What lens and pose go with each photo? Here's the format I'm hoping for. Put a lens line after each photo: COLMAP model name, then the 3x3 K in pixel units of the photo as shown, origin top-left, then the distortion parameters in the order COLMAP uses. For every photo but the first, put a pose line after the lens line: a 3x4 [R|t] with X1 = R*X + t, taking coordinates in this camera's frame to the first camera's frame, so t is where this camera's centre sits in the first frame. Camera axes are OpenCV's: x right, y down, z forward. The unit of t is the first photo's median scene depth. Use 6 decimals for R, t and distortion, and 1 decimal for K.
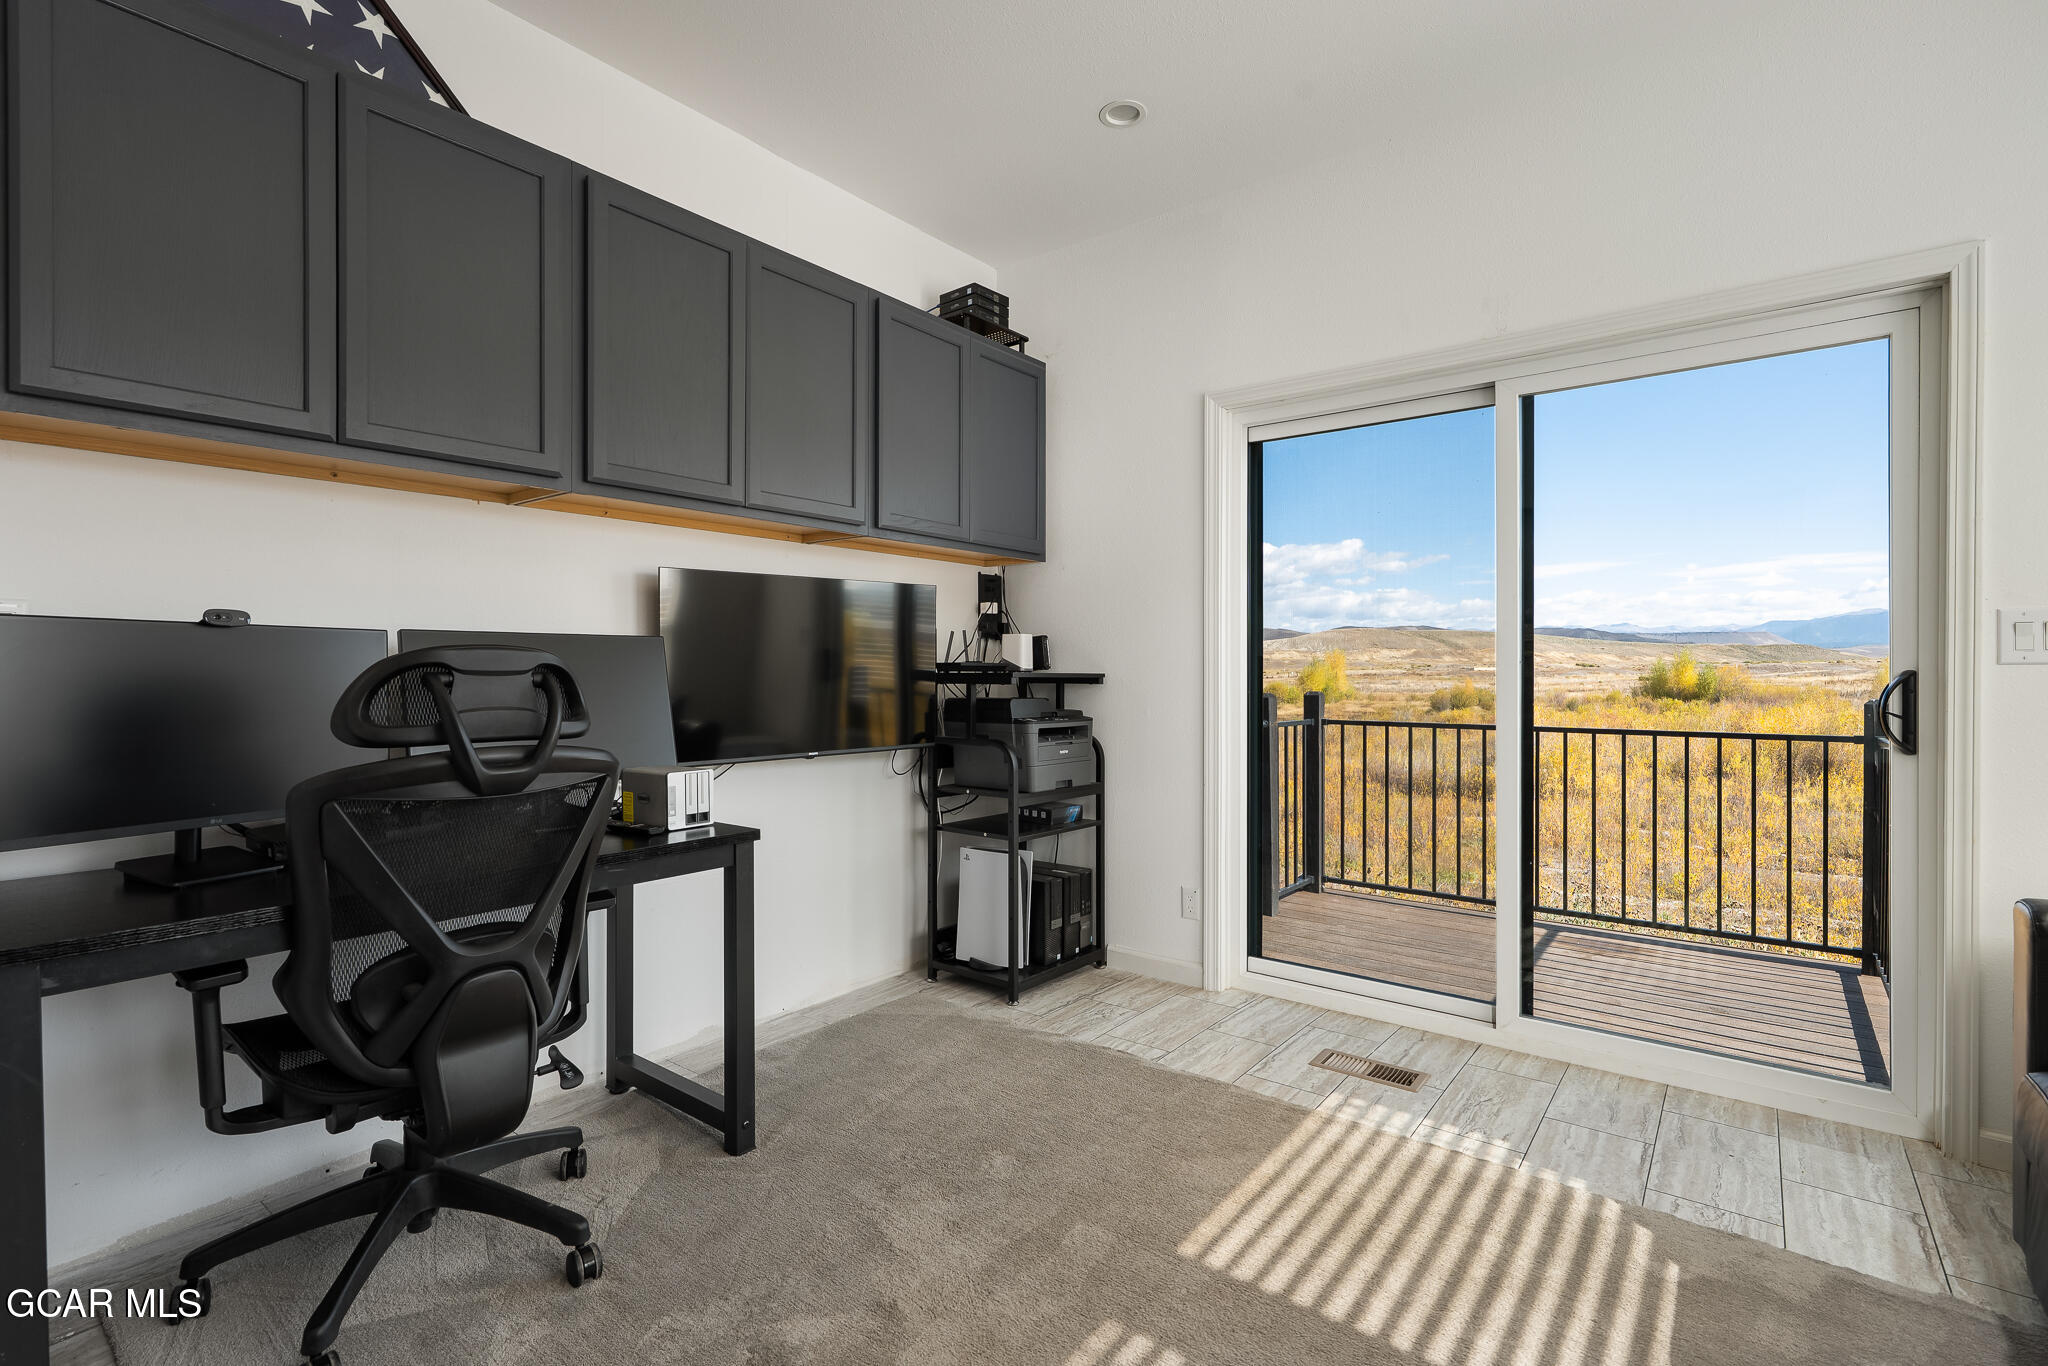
lens RADIAL K [[944.9, 0, 1007.9], [0, 944.9, 671.5], [0, 0, 1]] dist [-0.012581, 0.001120]
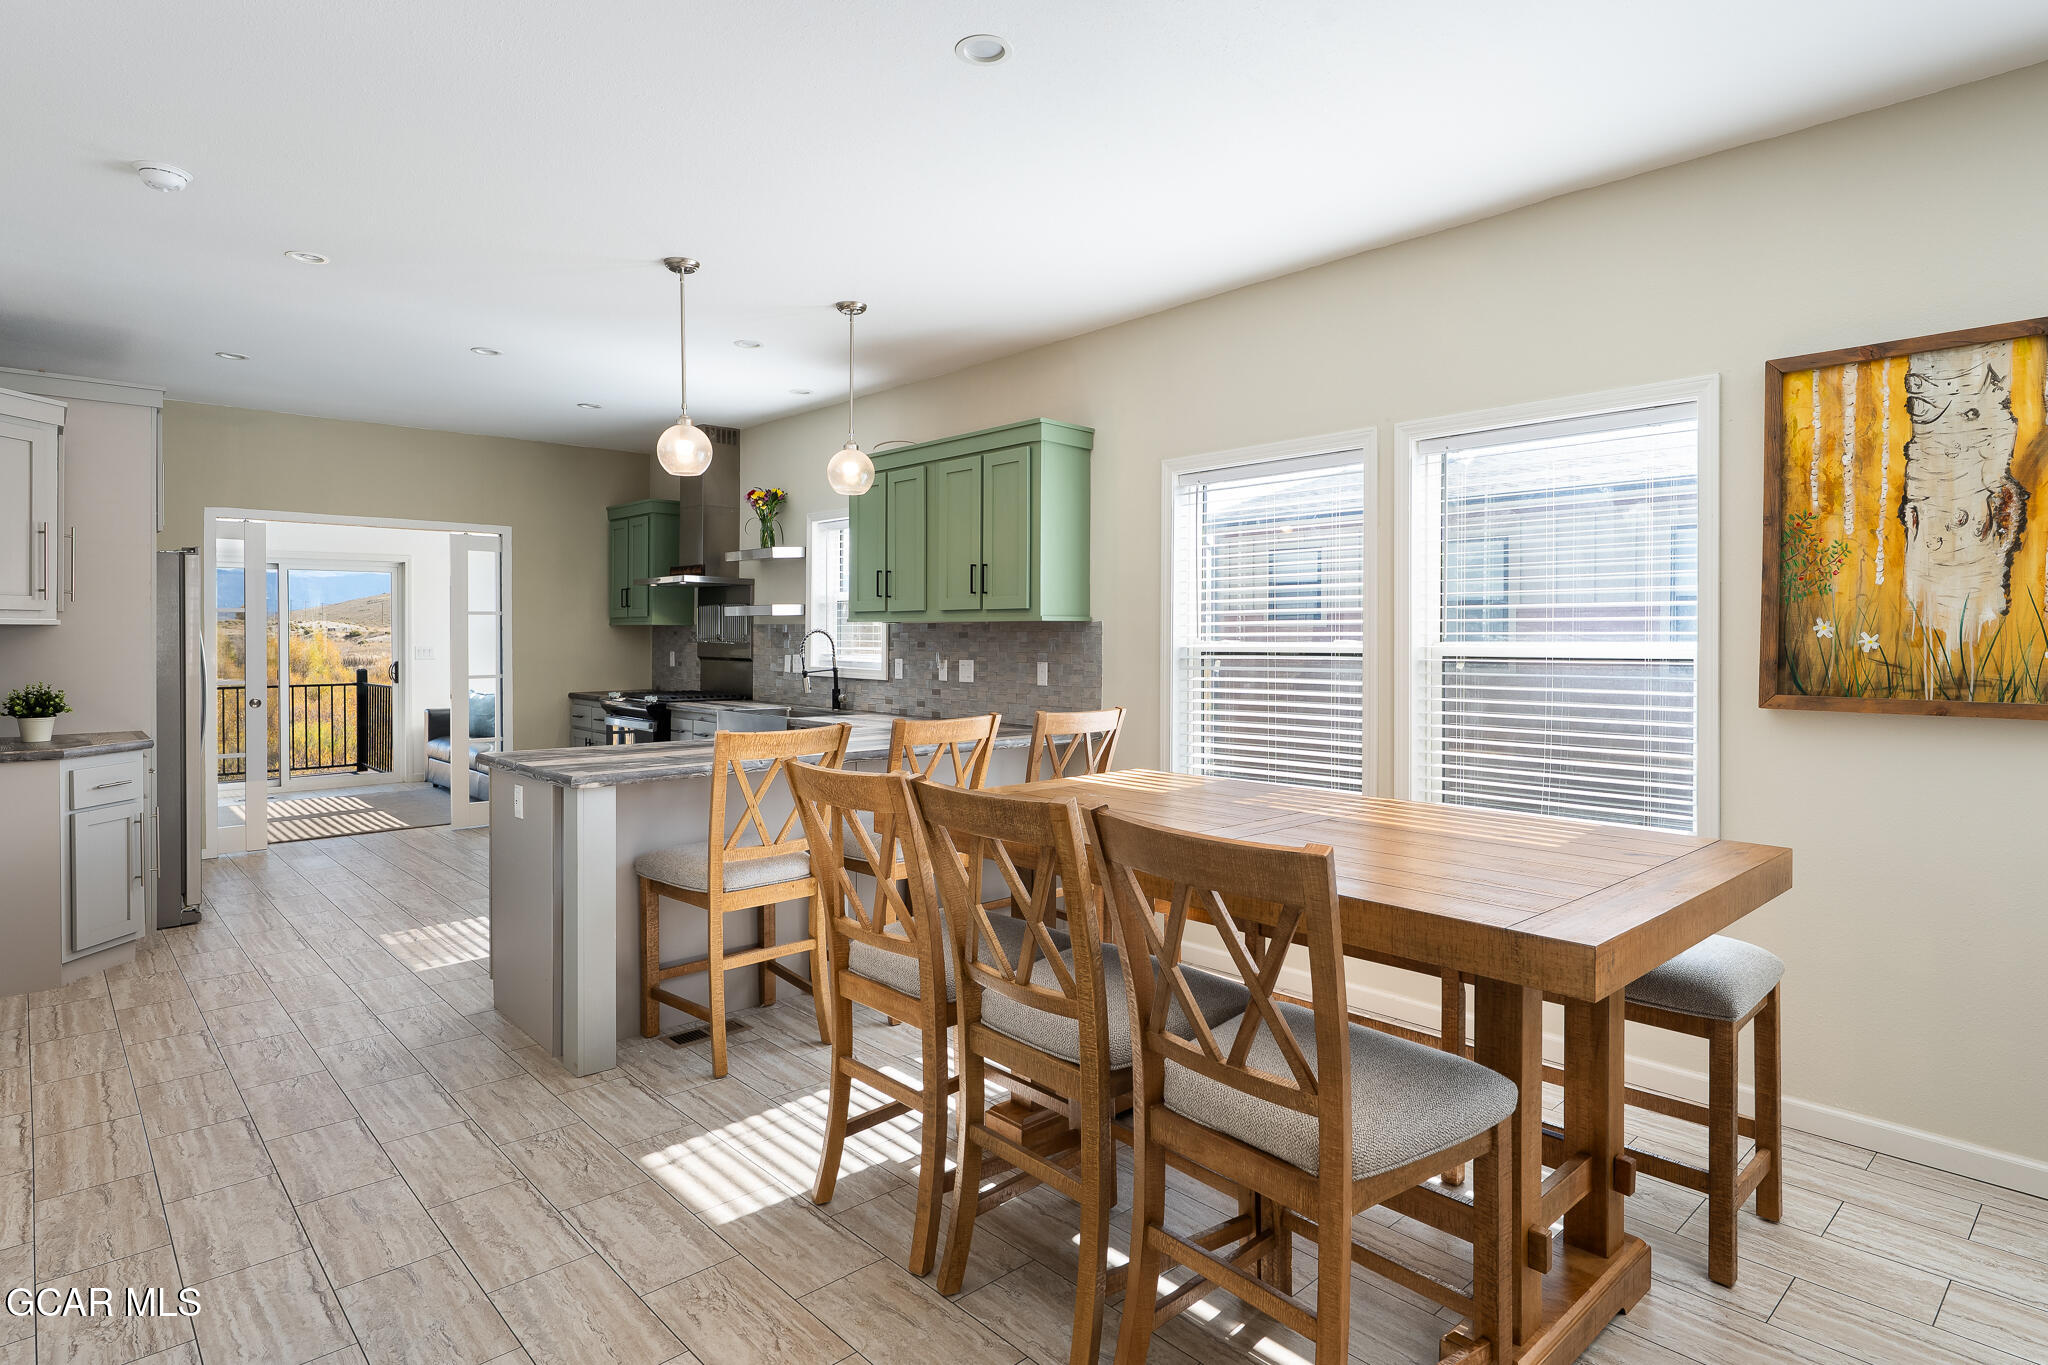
lens RADIAL K [[1155.7, 0, 1034.0], [0, 1155.7, 638.7], [0, 0, 1]] dist [-0.002724, -0.001992]
pose [[0.172680, -0.006010, 0.984960, -2.035521], [0.003791, 0.999978, 0.005437, -0.068513], [-0.984971, 0.002795, 0.172699, -1.500782]]
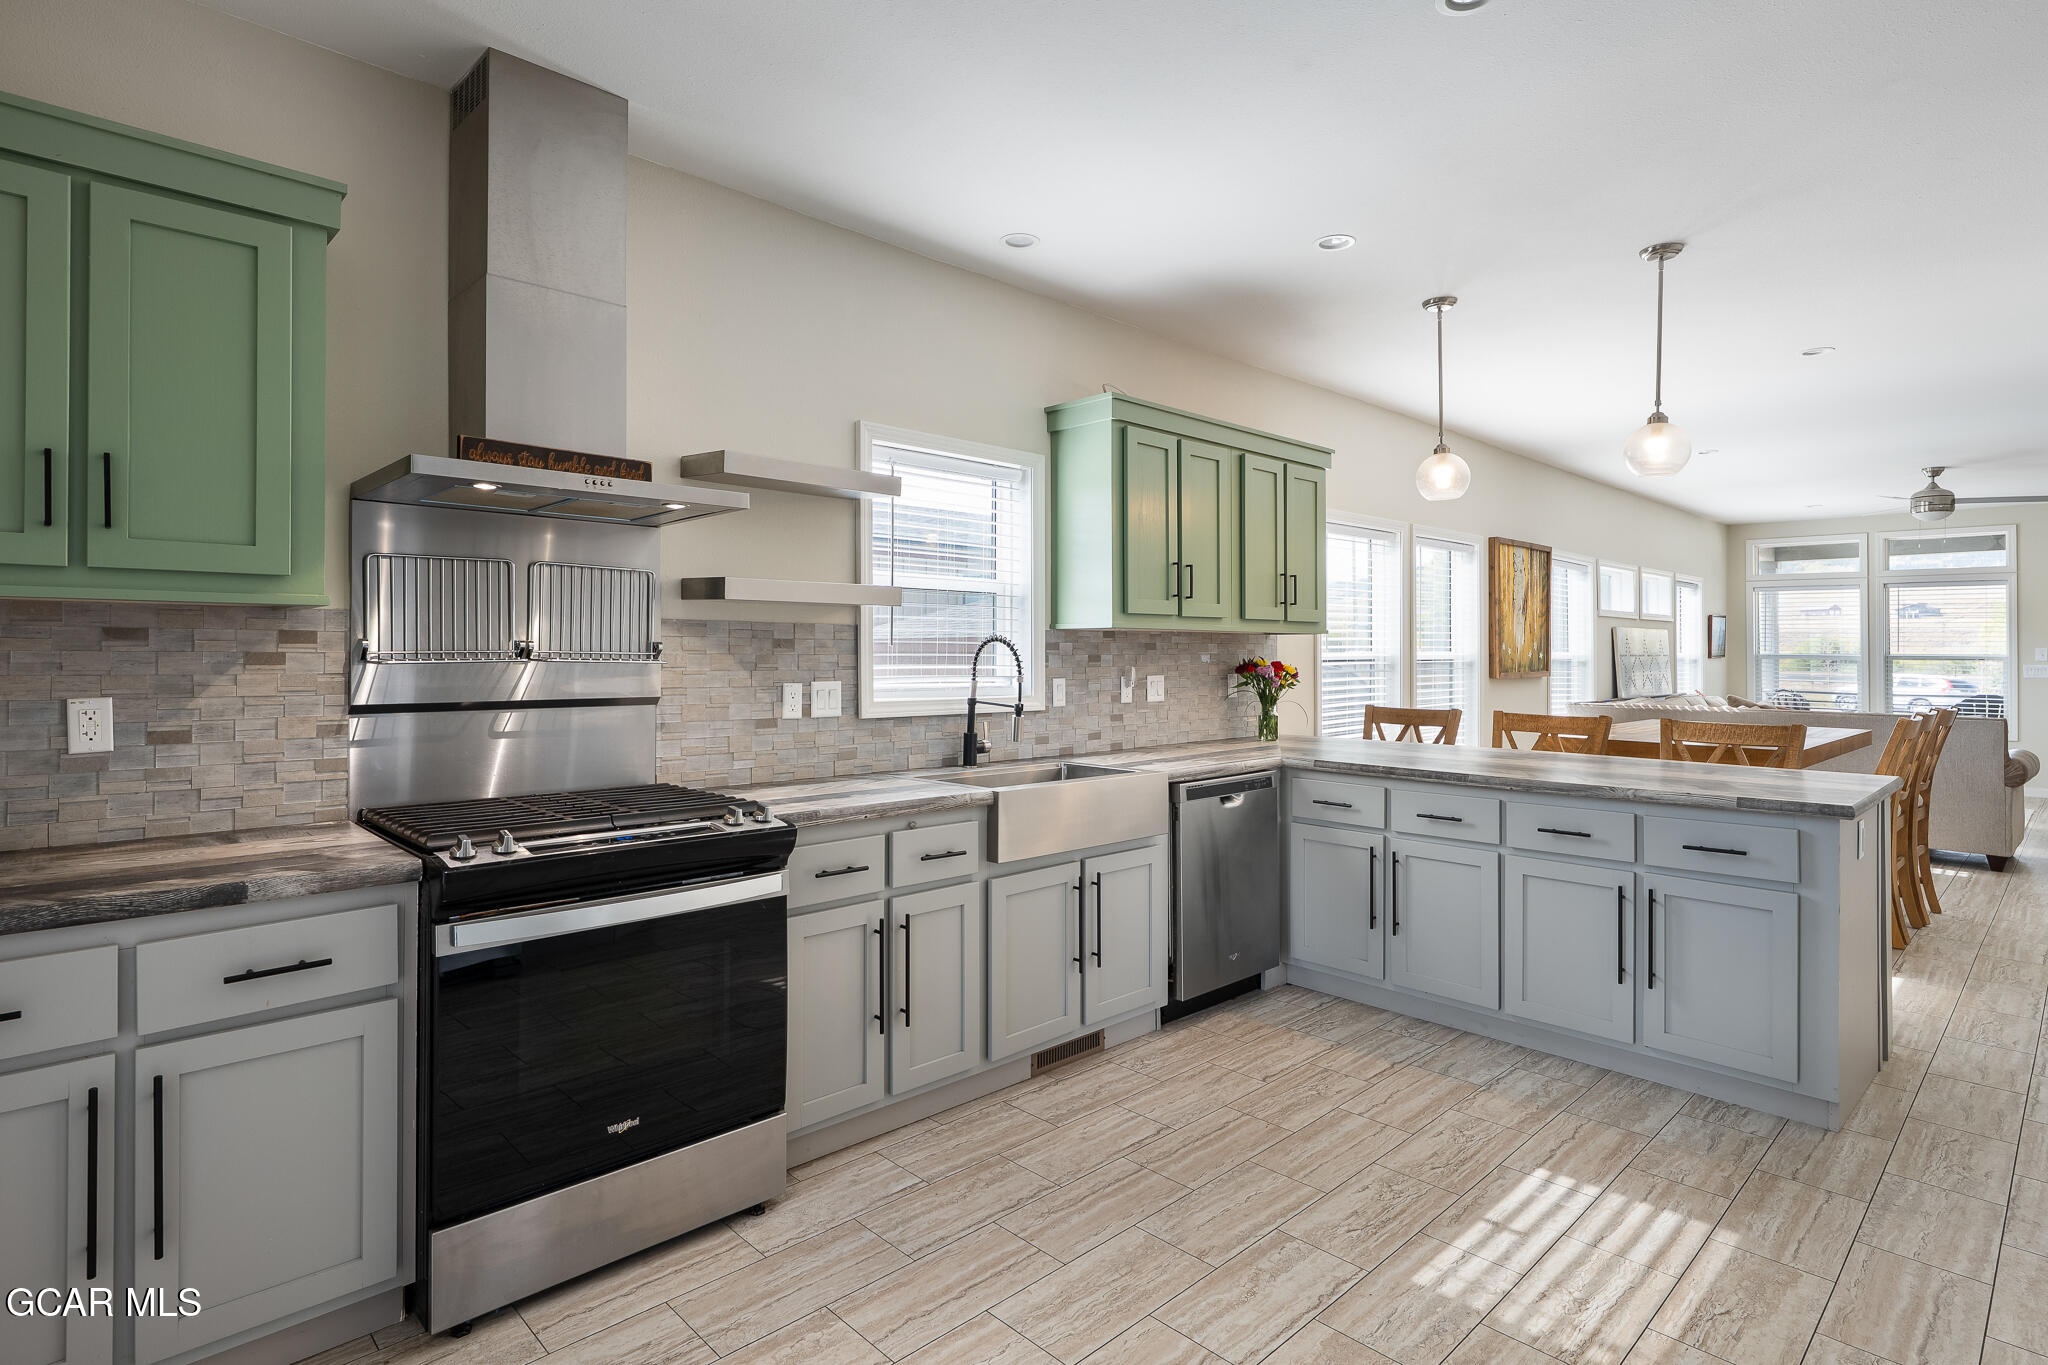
lens RADIAL K [[1028.7, 0, 1005.4], [0, 1028.7, 654.8], [0, 0, 1]] dist [-0.001904, -0.001408]
pose [[-0.989157, -0.004035, 0.146807, -0.394145], [-0.003037, 0.999971, 0.007021, -0.062790], [-0.146831, 0.006499, -0.989140, 0.181726]]
